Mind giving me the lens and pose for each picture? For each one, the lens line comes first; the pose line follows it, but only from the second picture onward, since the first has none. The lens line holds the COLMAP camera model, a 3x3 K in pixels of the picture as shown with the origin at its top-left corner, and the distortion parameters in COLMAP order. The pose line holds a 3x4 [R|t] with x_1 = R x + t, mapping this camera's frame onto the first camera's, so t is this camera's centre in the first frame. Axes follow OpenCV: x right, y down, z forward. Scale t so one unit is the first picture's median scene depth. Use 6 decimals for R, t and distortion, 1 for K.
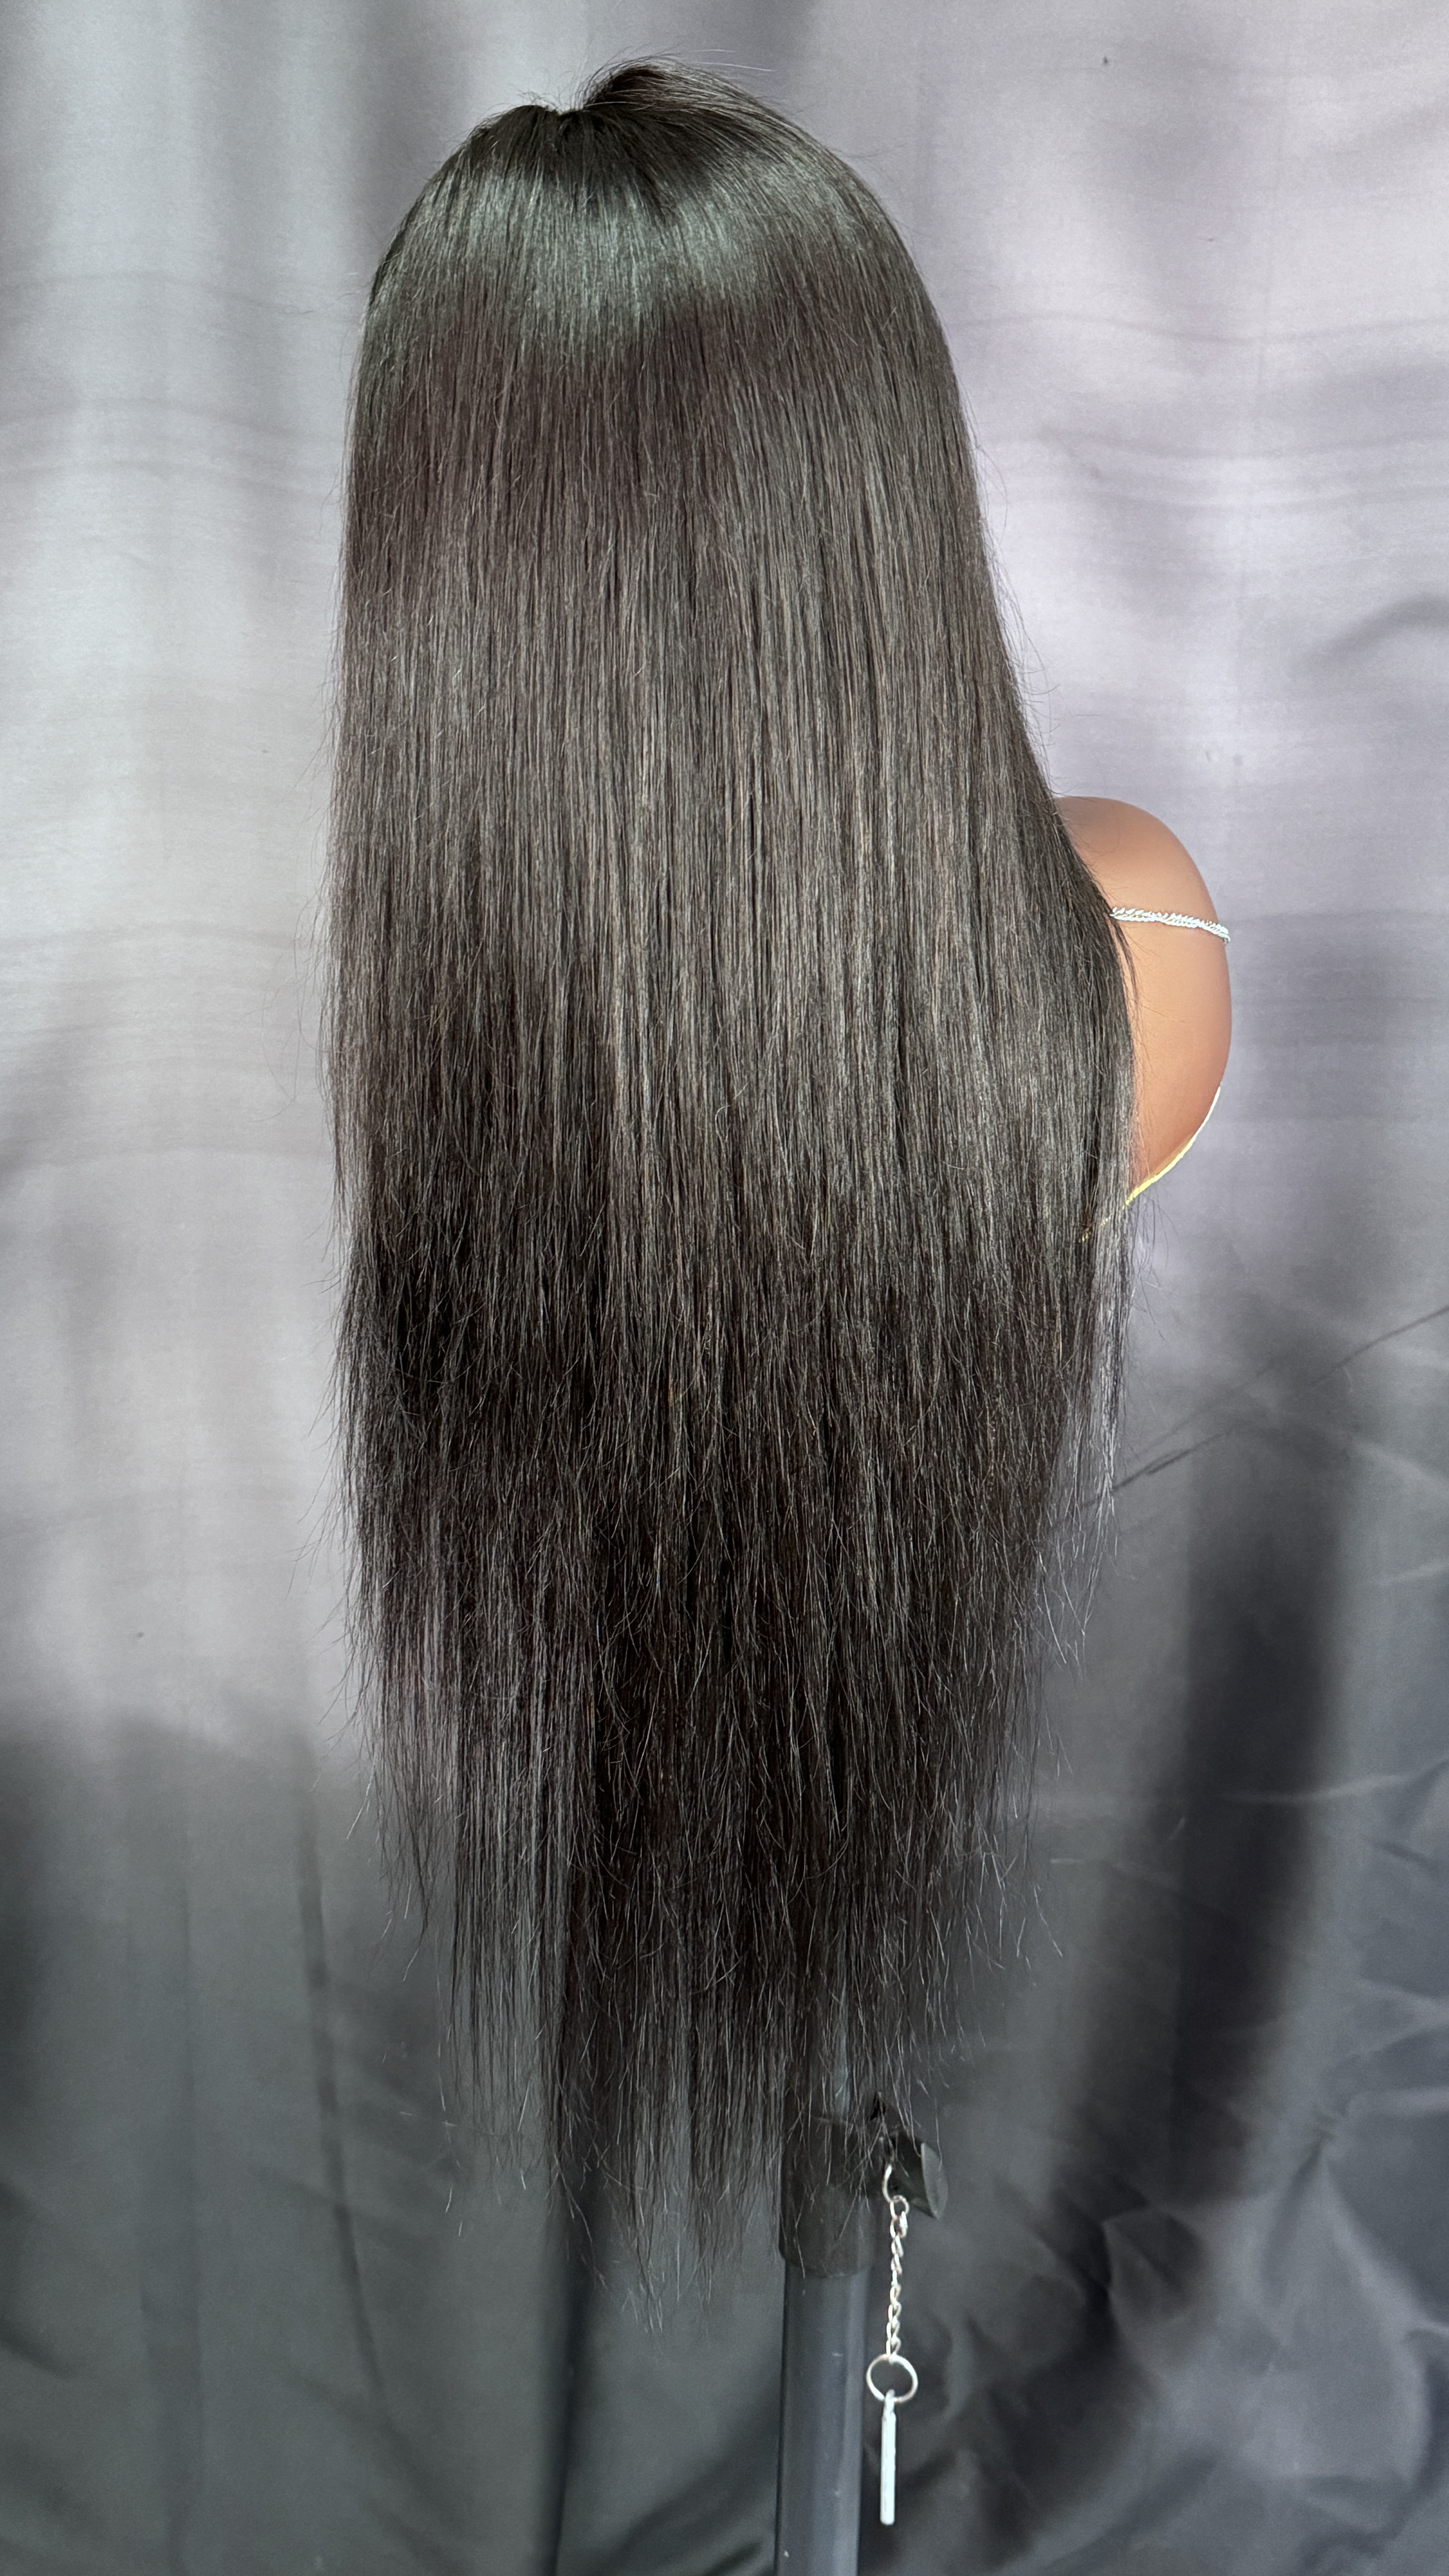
lens RADIAL K [[2739.3, 0, 771.5], [0, 2739.3, 1293.5], [0, 0, 1]] dist [0.207495, -0.533046]
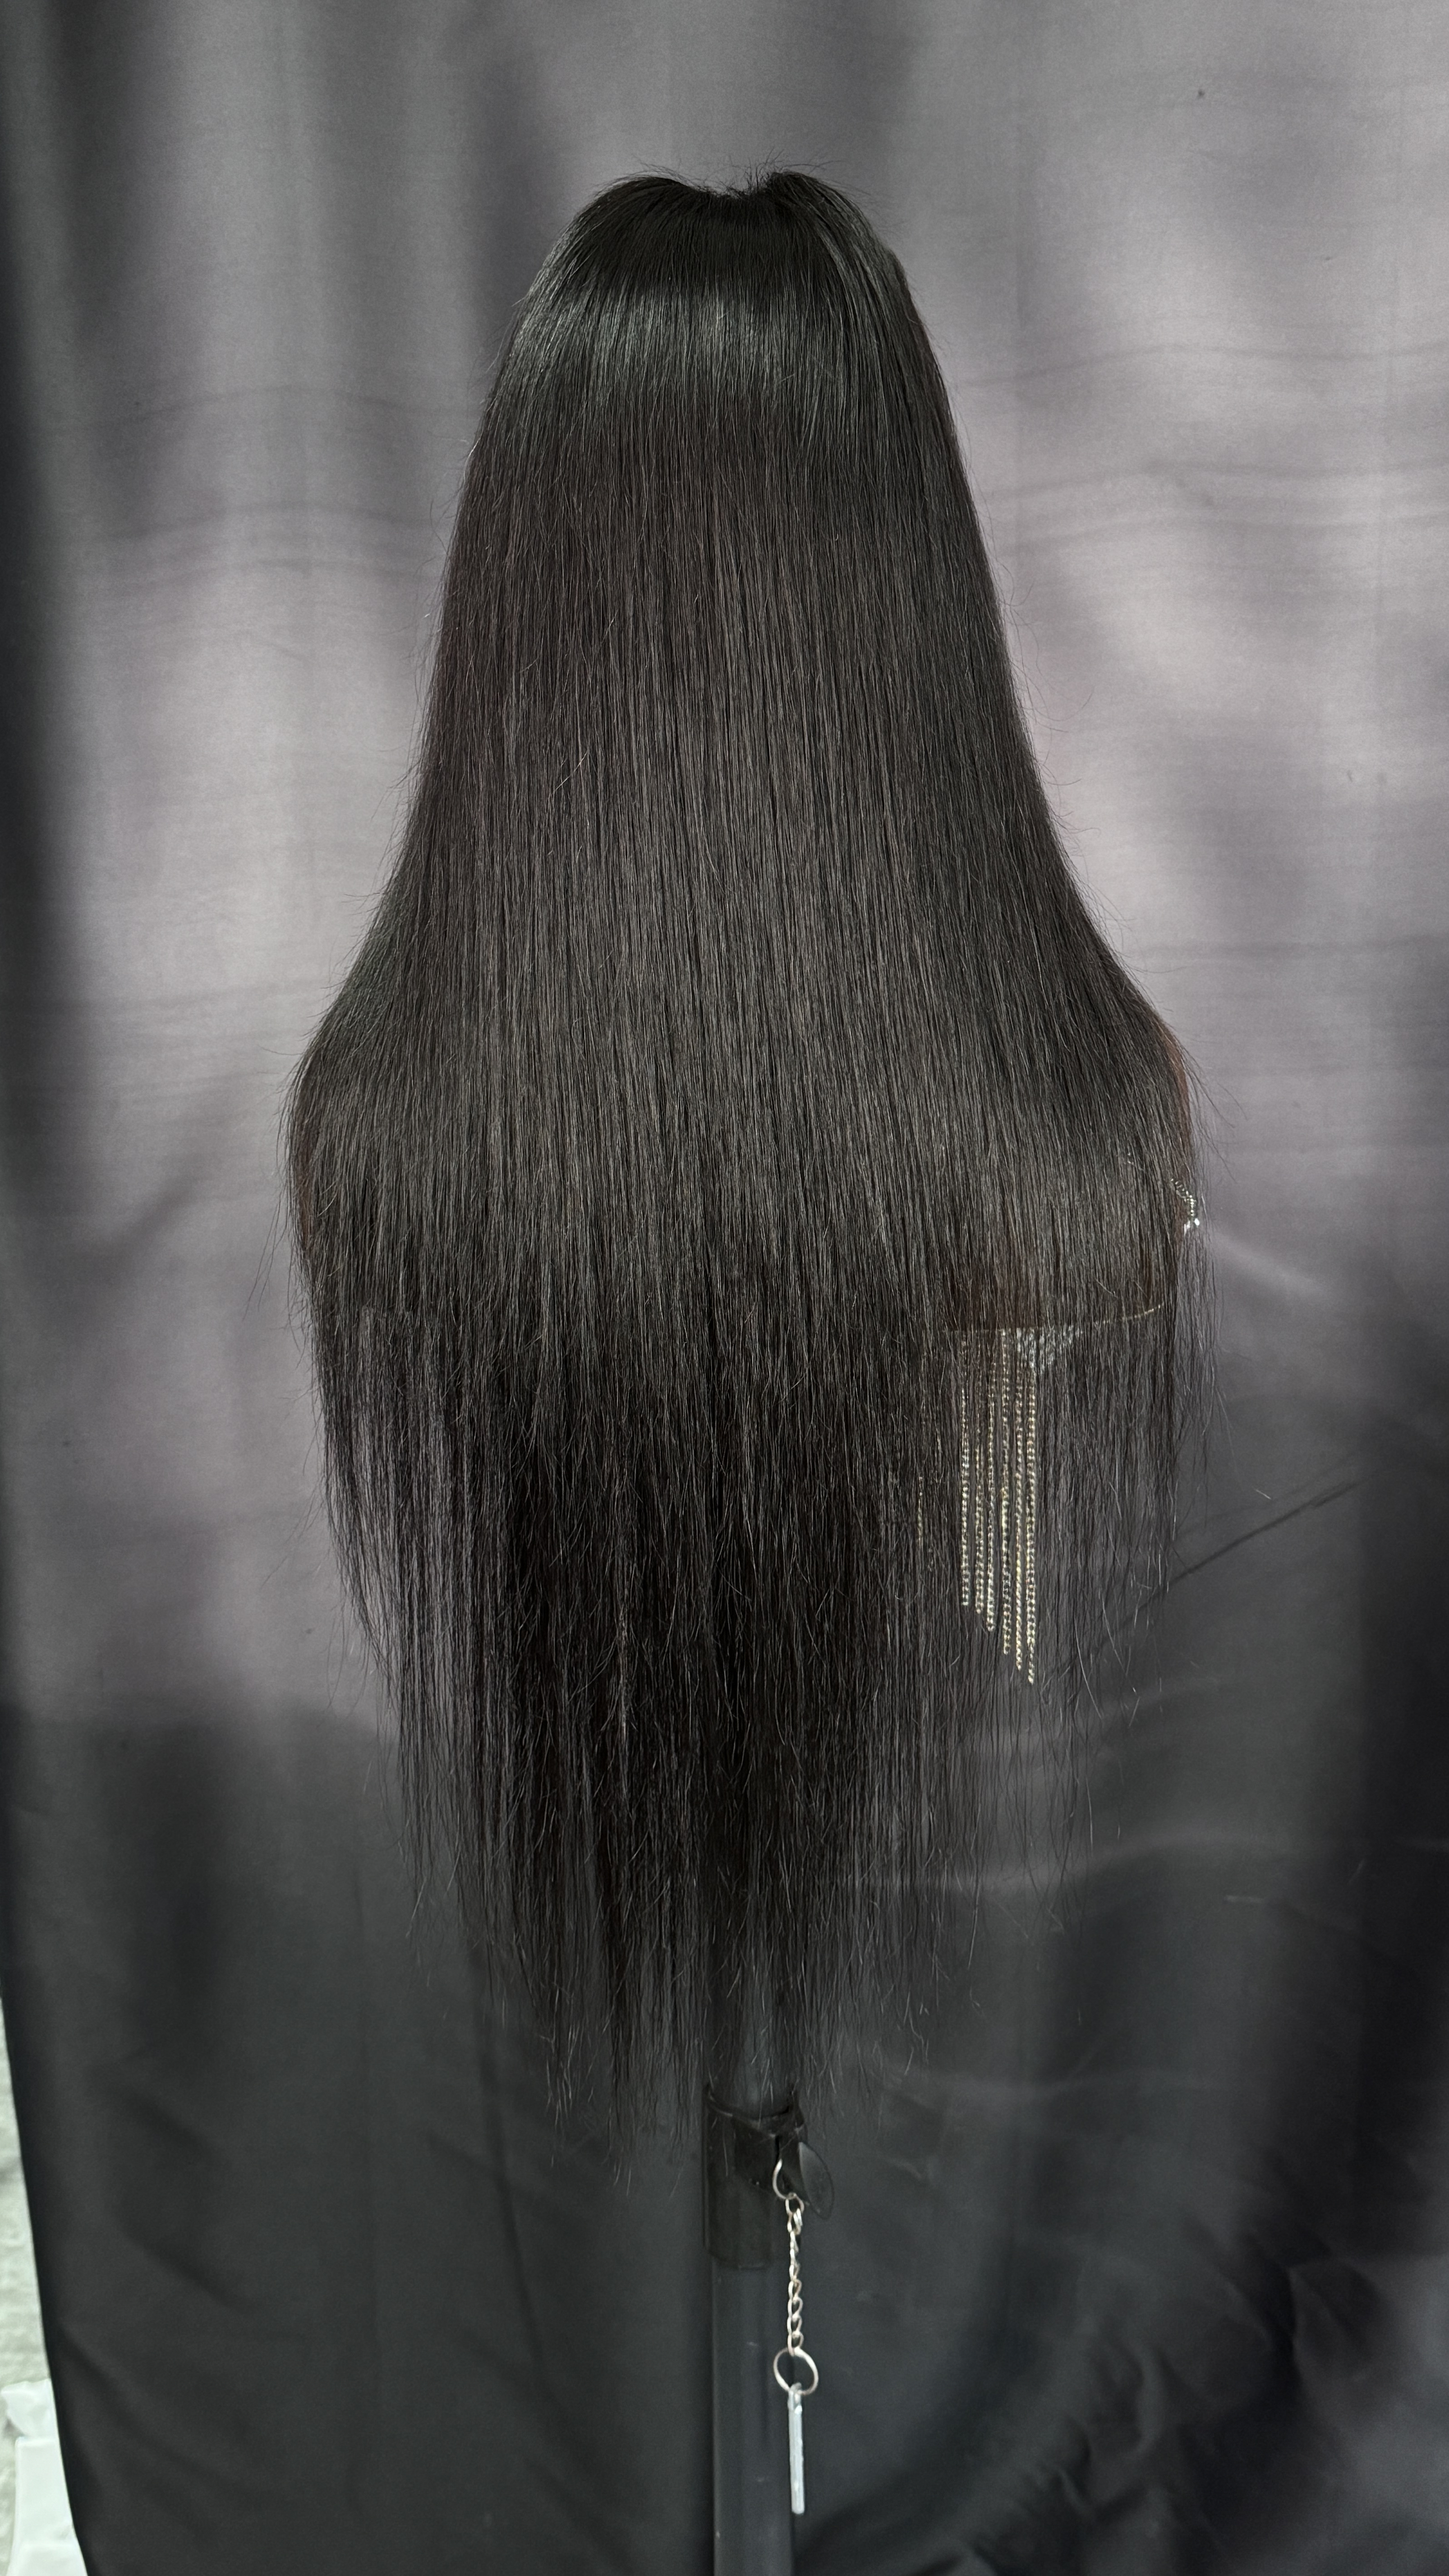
lens RADIAL K [[2713.7, 0, 724.5], [0, 2713.7, 1288.0], [0, 0, 1]] dist [0.224890, -0.573443]
pose [[0.966570, 0.001267, -0.256400, 0.200259], [-0.005161, 0.999881, -0.014515, 0.003086], [0.256351, 0.015353, 0.966462, 0.000406]]
